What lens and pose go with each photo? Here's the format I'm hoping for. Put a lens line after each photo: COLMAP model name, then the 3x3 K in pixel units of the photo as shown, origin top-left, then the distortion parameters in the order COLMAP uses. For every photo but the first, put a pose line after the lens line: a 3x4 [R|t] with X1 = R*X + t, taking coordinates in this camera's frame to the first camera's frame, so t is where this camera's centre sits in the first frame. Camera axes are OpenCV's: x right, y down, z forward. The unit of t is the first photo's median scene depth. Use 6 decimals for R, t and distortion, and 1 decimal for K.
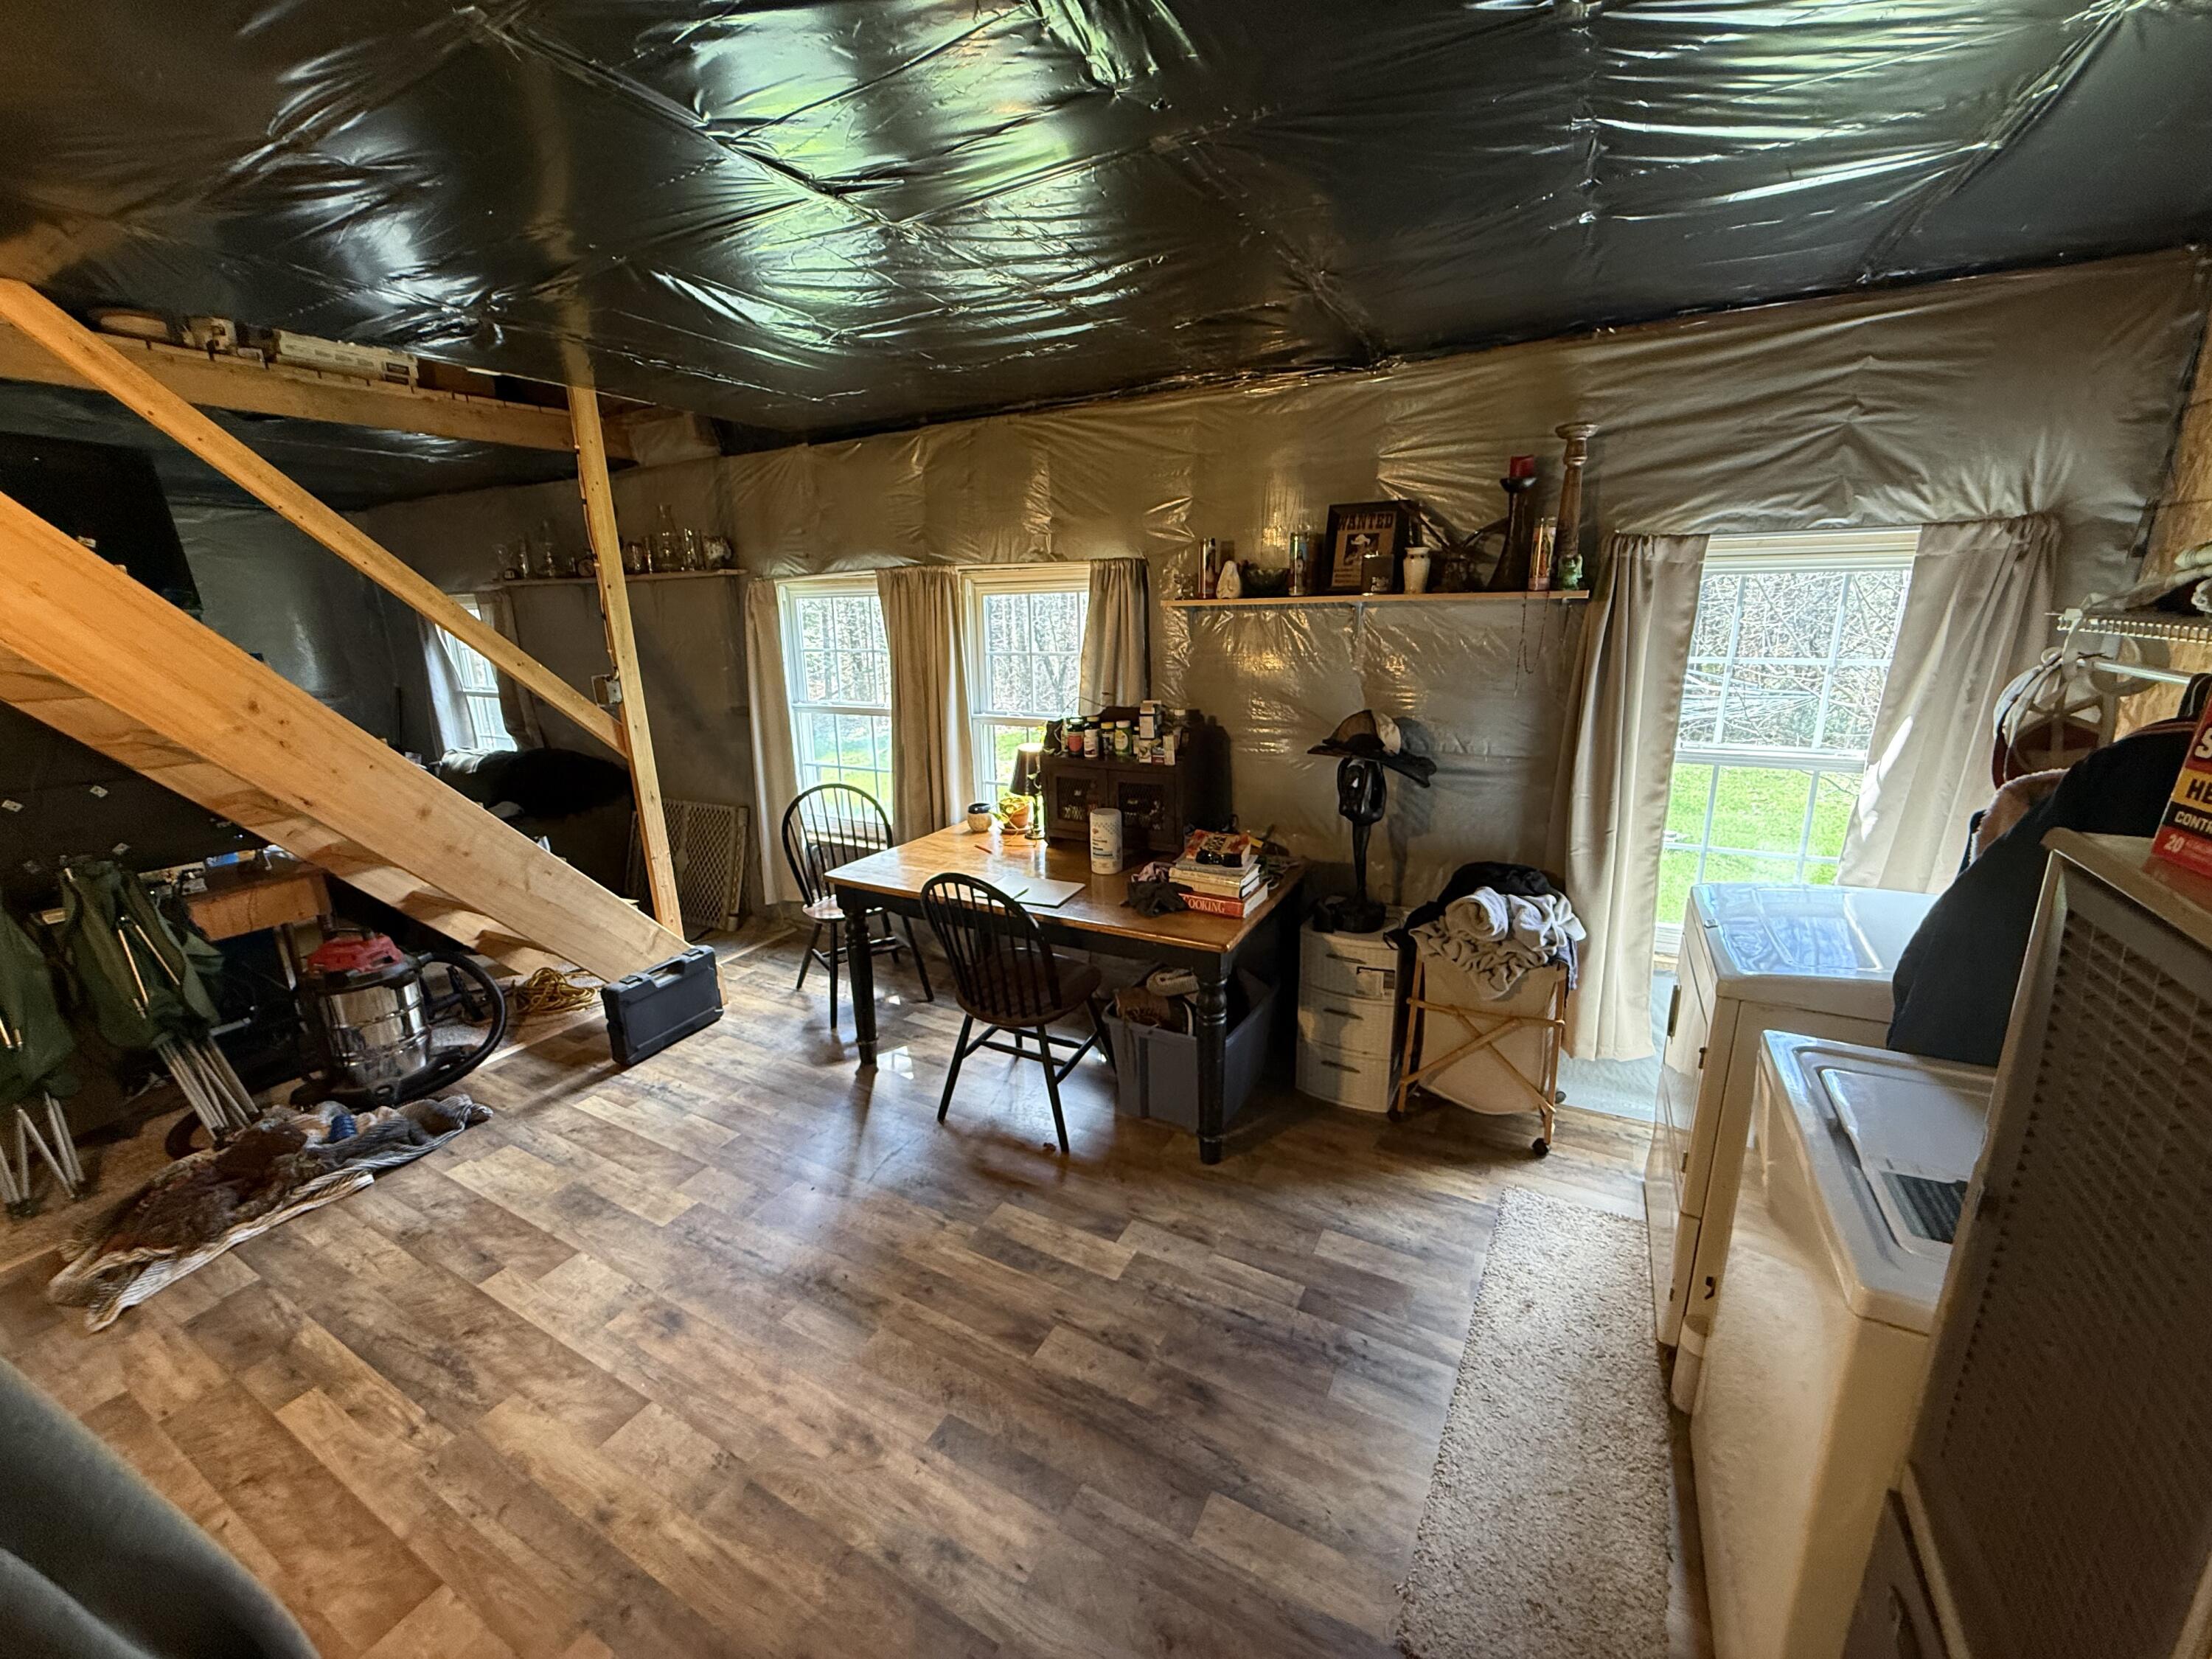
lens RADIAL K [[879.5, 0, 1096.9], [0, 879.5, 841.0], [0, 0, 1]] dist [-0.000357, 0.000395]
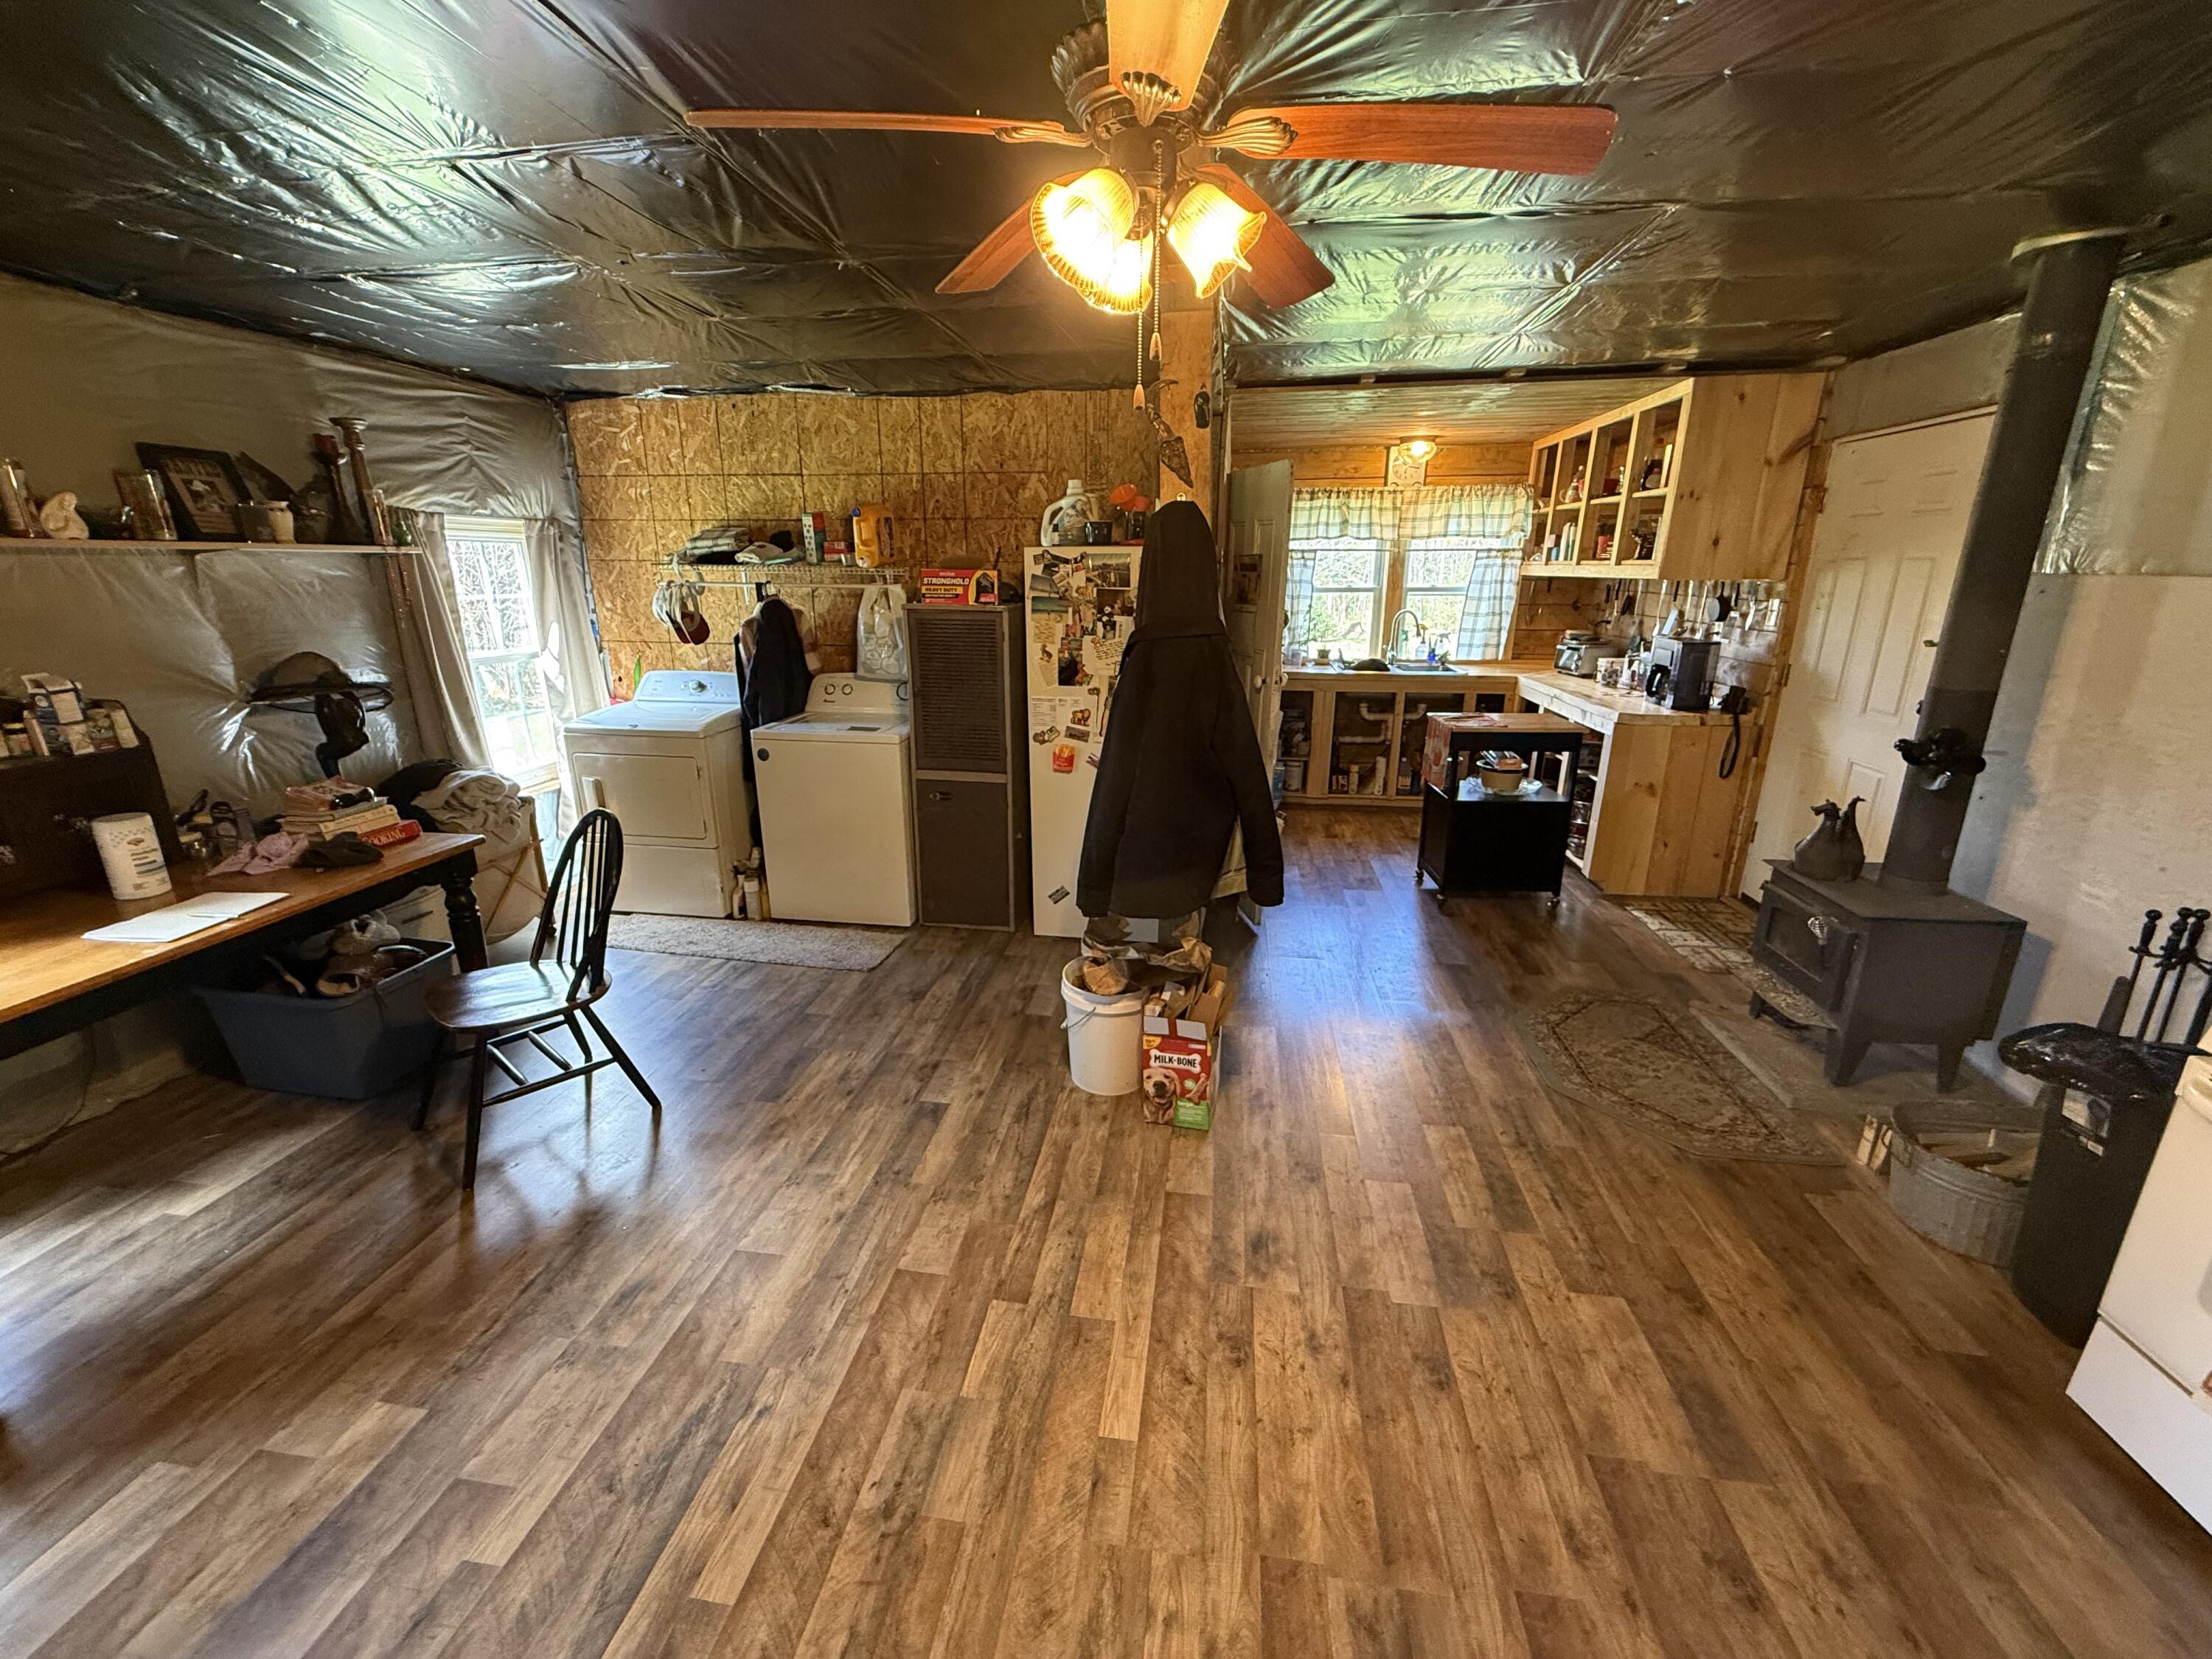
lens RADIAL K [[879.5, 0, 1095.3], [0, 879.5, 827.2], [0, 0, 1]] dist [-0.000357, 0.000395]
pose [[-0.348956, -0.257061, 0.901193, -1.344947], [0.226471, 0.910009, 0.347268, -0.137542], [-0.909363, 0.325275, -0.259336, 0.594030]]
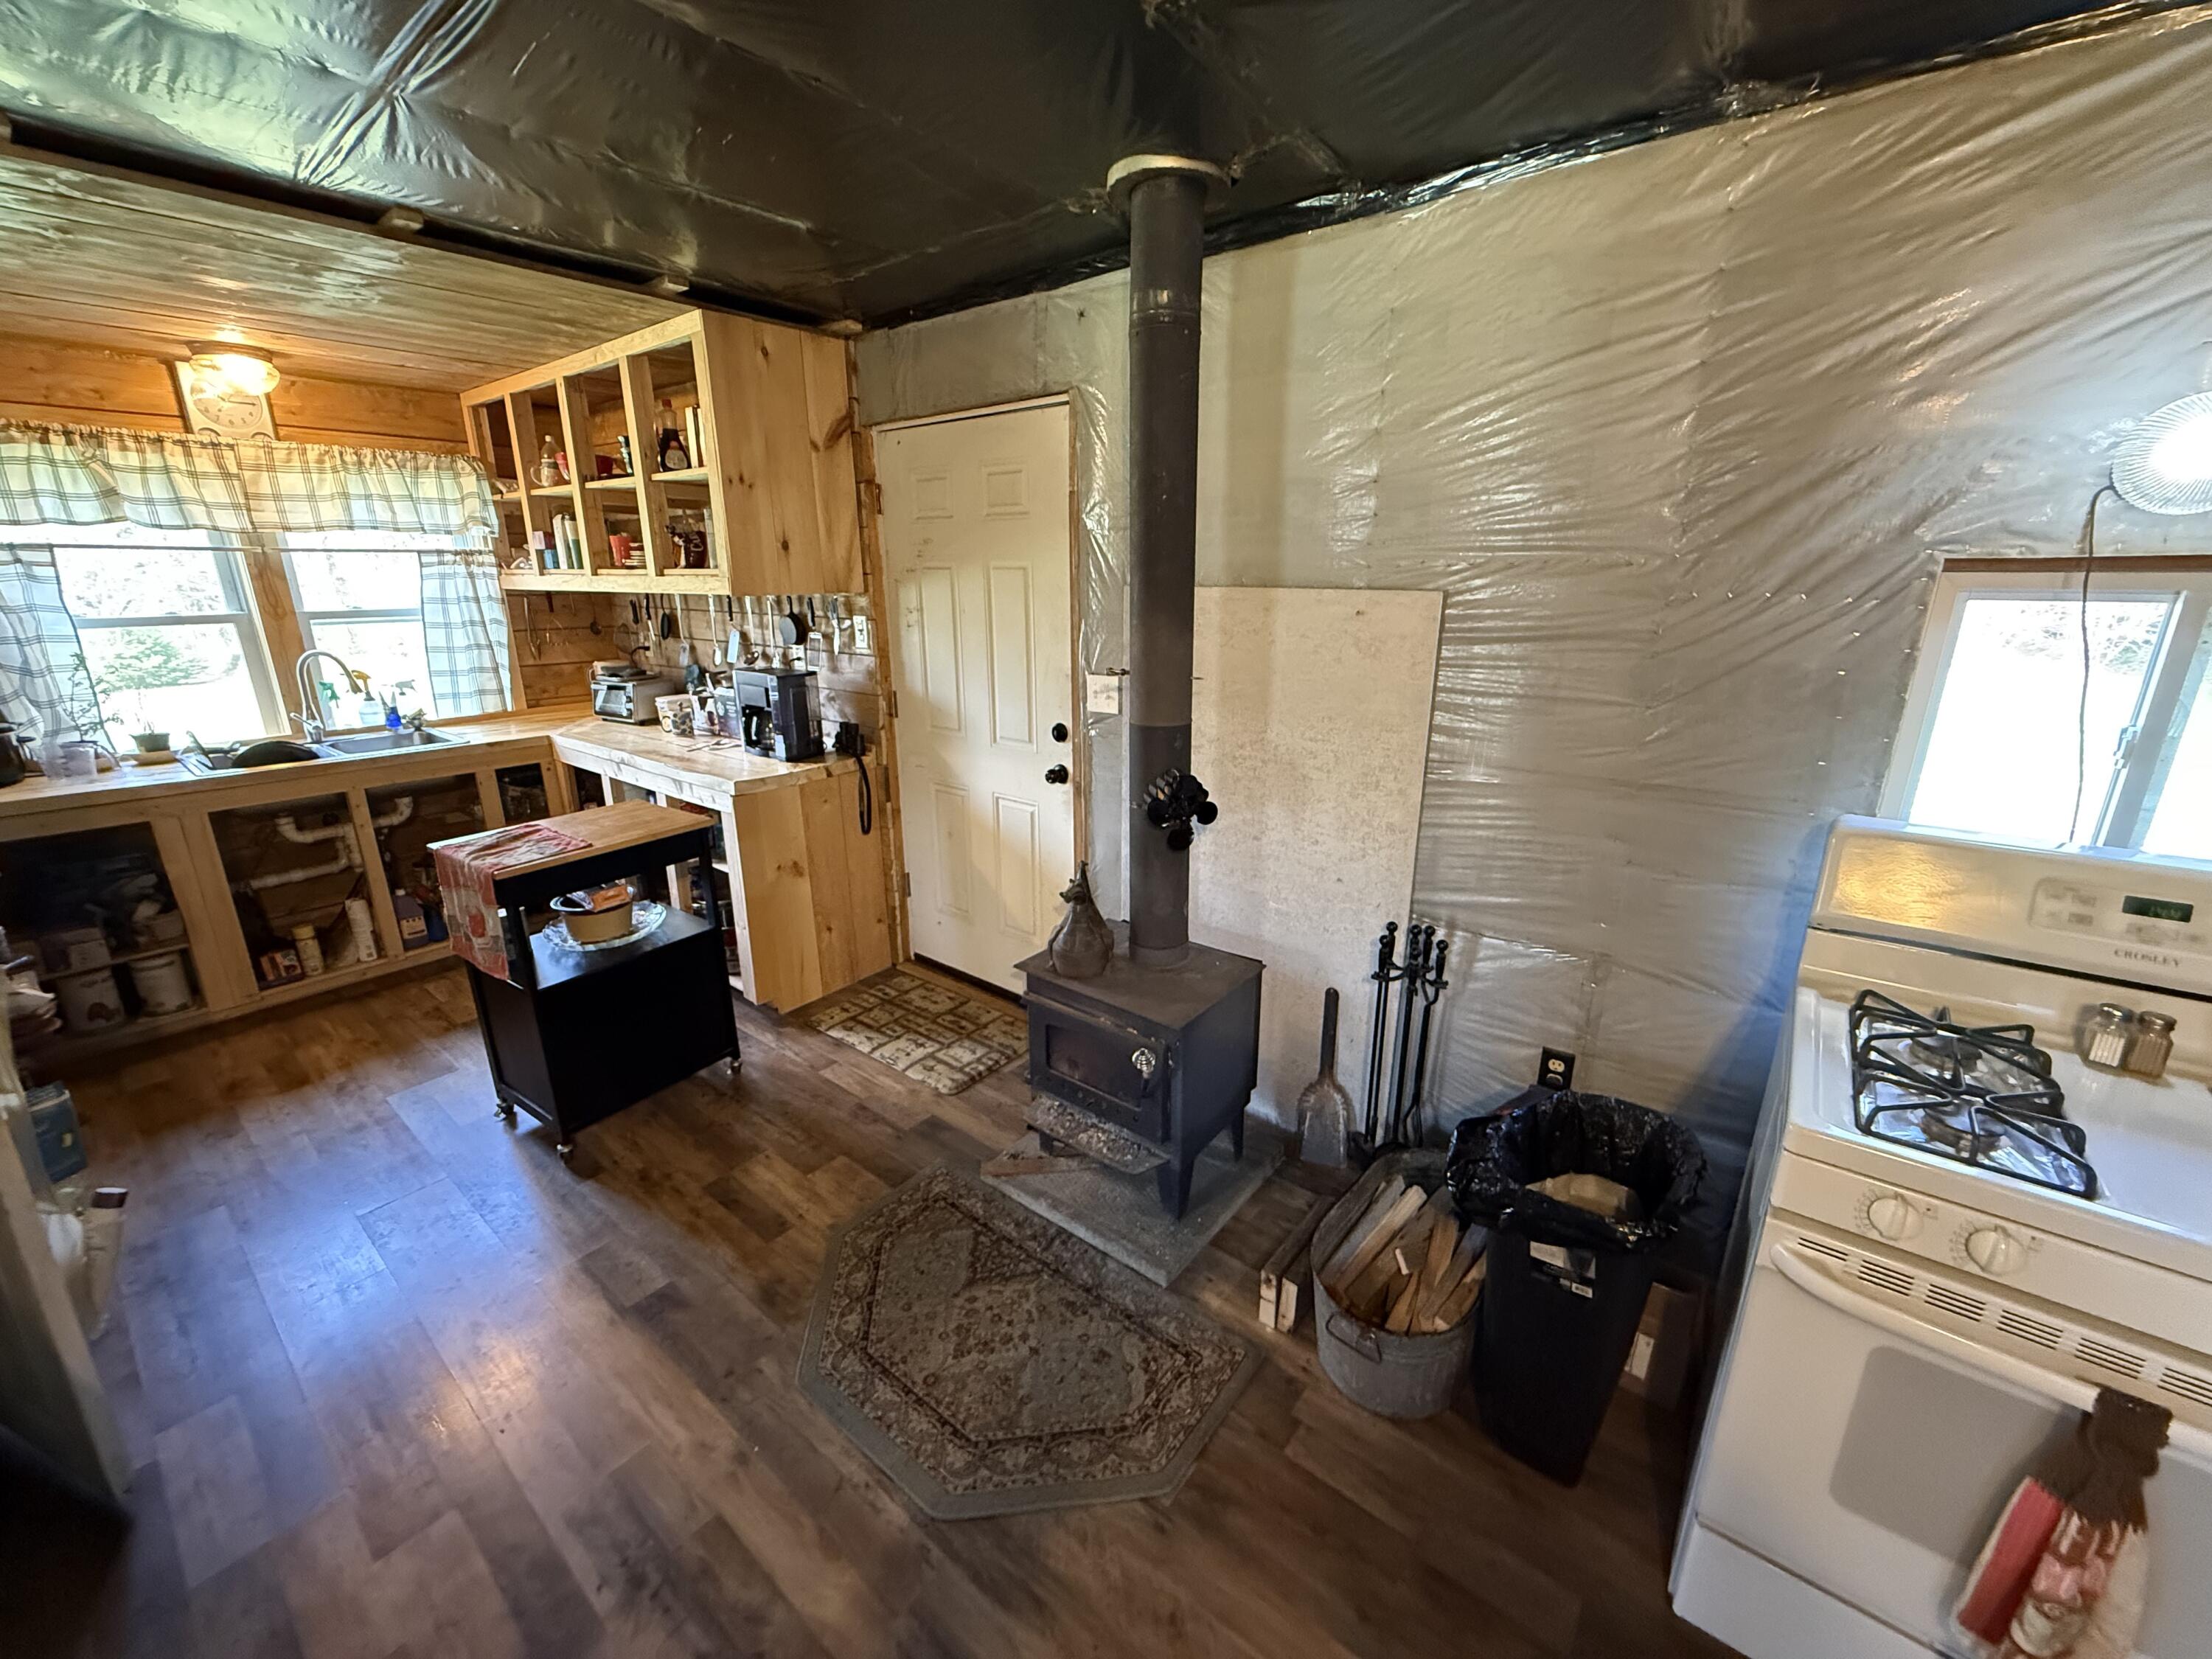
lens RADIAL K [[879.5, 0, 1099.0], [0, 879.5, 828.0], [0, 0, 1]] dist [-0.000357, 0.000395]
pose [[-0.985047, -0.037388, 0.168177, -0.739139], [0.051397, 0.867942, 0.493999, -0.024597], [-0.164438, 0.495257, -0.853042, 0.084202]]
